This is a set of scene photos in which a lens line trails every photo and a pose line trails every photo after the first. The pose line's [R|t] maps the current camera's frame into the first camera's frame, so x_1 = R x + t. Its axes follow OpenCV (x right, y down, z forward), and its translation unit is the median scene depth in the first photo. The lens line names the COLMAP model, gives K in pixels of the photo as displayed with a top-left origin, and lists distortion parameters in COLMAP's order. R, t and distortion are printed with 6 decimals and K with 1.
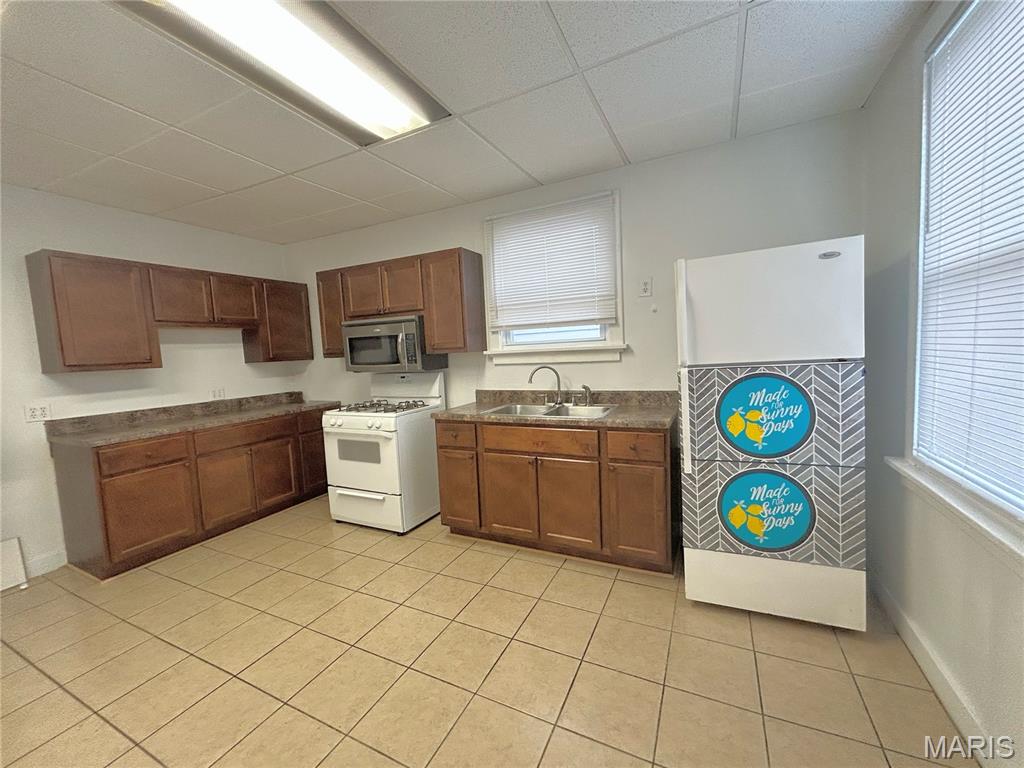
lens RADIAL K [[410.9, 0, 513.2], [0, 410.9, 384.6], [0, 0, 1]] dist [-0.001914, -0.001473]
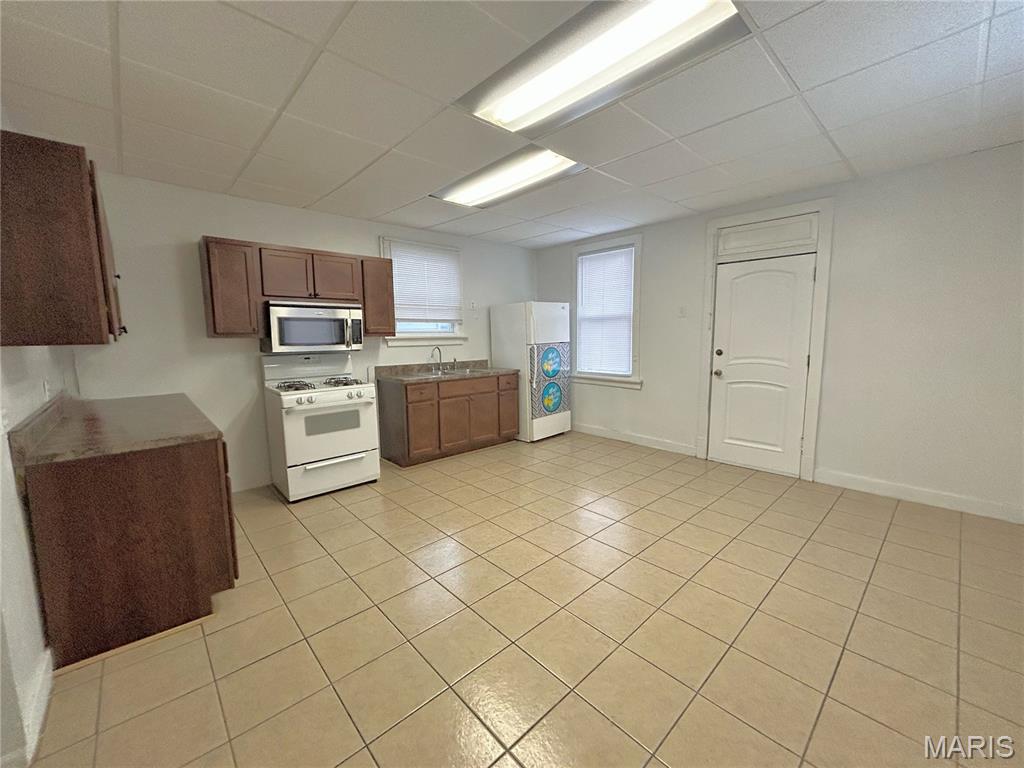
lens RADIAL K [[410.9, 0, 512.8], [0, 410.9, 385.2], [0, 0, 1]] dist [-0.001914, -0.001473]
pose [[0.362194, -0.071619, 0.929347, -1.259293], [0.075142, 0.996042, 0.047474, 0.047838], [-0.929069, 0.052639, 0.366142, 0.144371]]
